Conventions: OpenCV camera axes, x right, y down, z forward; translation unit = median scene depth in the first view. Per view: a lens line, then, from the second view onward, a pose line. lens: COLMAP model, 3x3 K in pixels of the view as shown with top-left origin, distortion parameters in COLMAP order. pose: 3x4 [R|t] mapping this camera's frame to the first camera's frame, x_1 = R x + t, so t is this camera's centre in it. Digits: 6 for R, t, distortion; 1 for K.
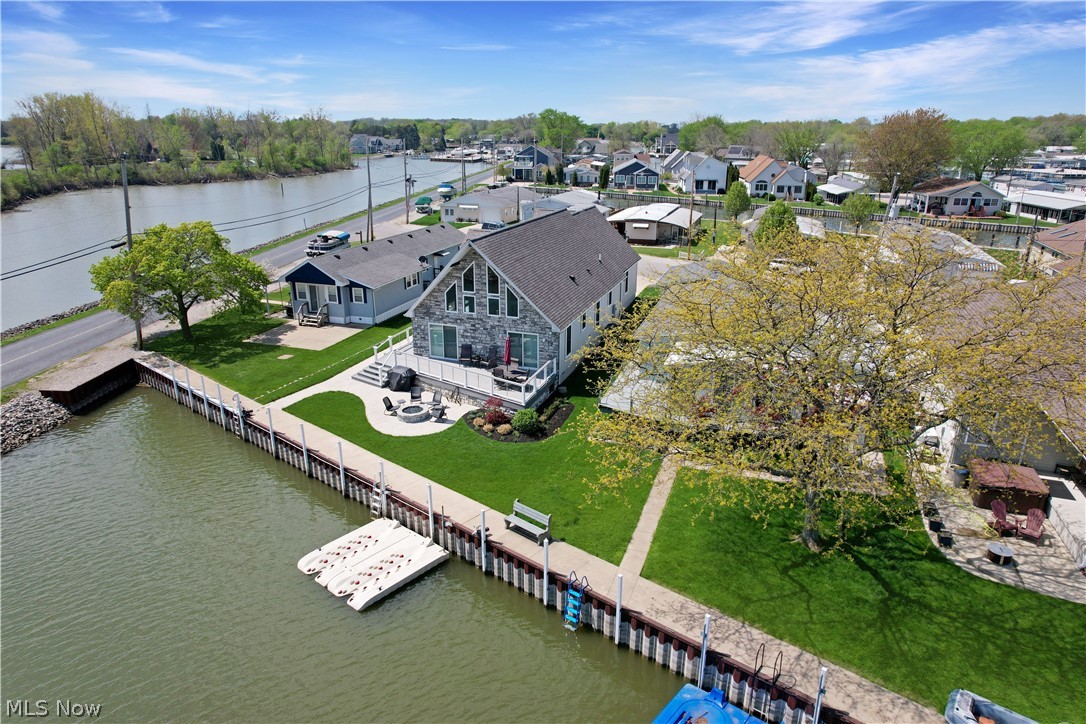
lens RADIAL K [[692.2, 0, 543.0], [0, 692.2, 362.0], [0, 0, 1]] dist [-0.079135, 0.073127]
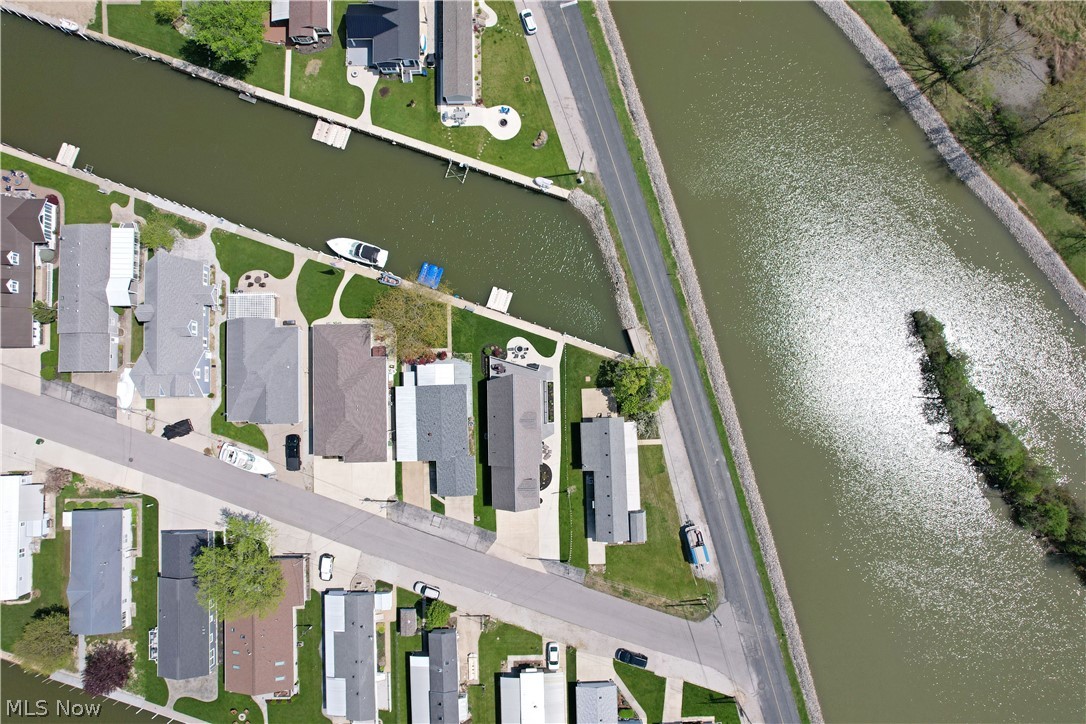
lens RADIAL K [[692.2, 0, 543.0], [0, 692.2, 362.0], [0, 0, 1]] dist [-0.079135, 0.073127]
pose [[-0.933408, 0.356964, -0.036404, -0.124440], [-0.132161, -0.247700, 0.959780, -3.007580], [0.333590, 0.900678, 0.278382, 0.056913]]
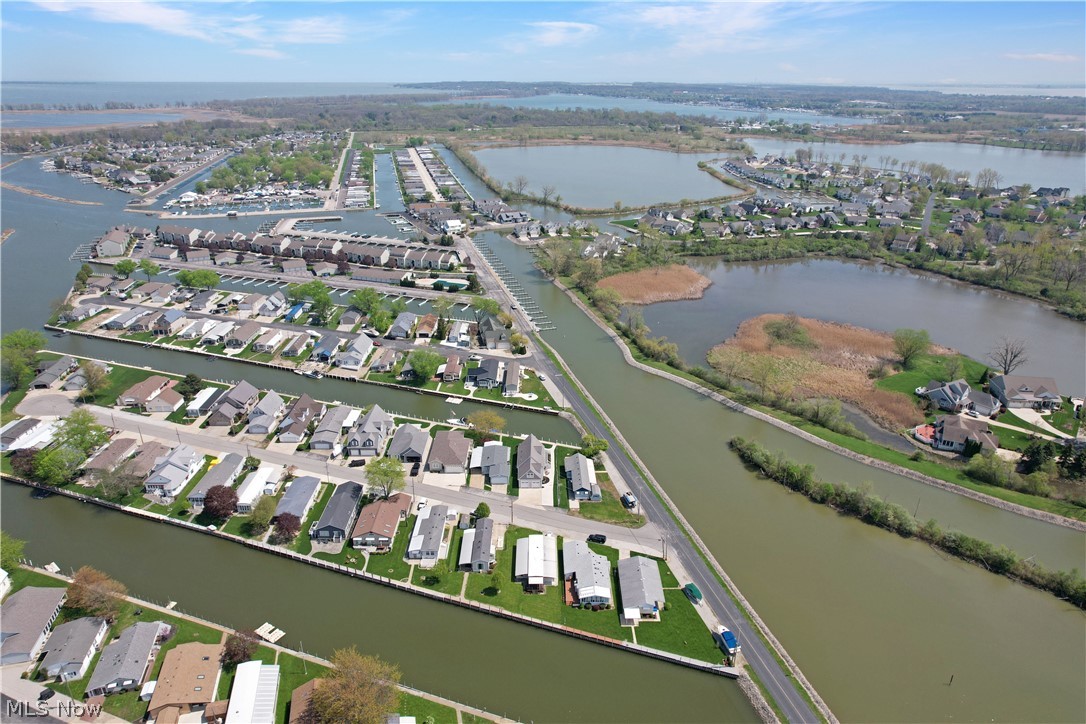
lens RADIAL K [[692.2, 0, 543.0], [0, 692.2, 362.0], [0, 0, 1]] dist [-0.079135, 0.073127]
pose [[-0.940574, 0.121645, -0.317053, 1.720767], [-0.117912, 0.758565, 0.640840, -4.689035], [0.318461, 0.640142, -0.699143, 4.898774]]
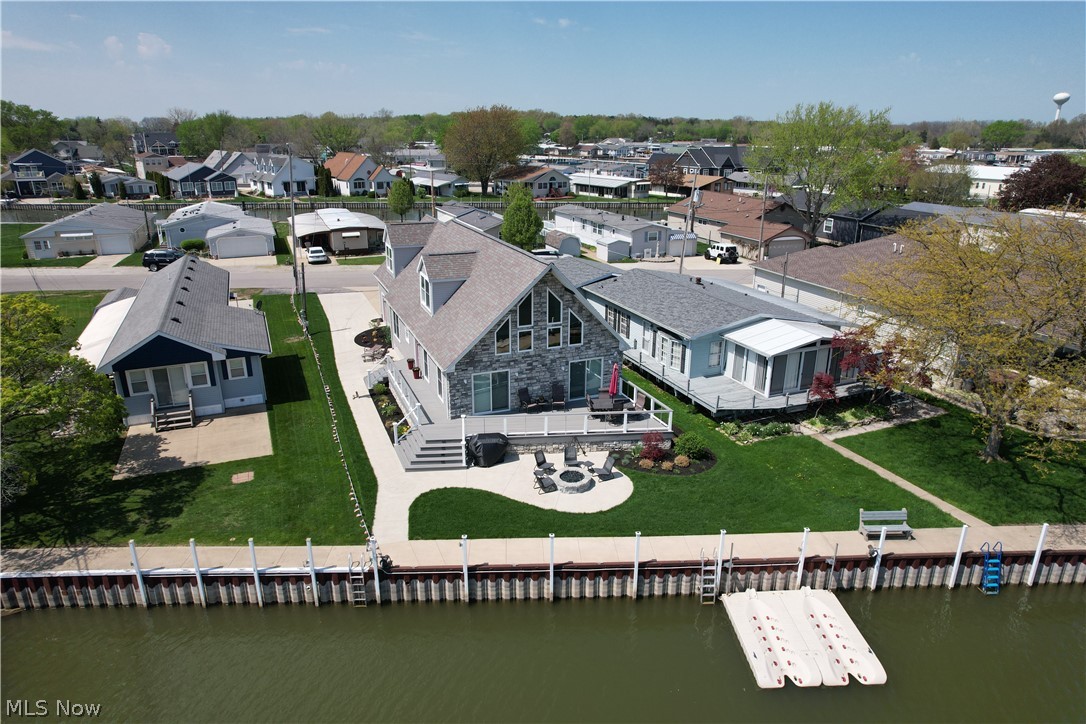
lens RADIAL K [[692.2, 0, 543.0], [0, 692.2, 362.0], [0, 0, 1]] dist [-0.079135, 0.073127]
pose [[0.742054, -0.217215, 0.634172, -0.598674], [0.213501, 0.973362, 0.083572, -0.117714], [-0.635432, 0.073381, 0.768662, 0.324662]]
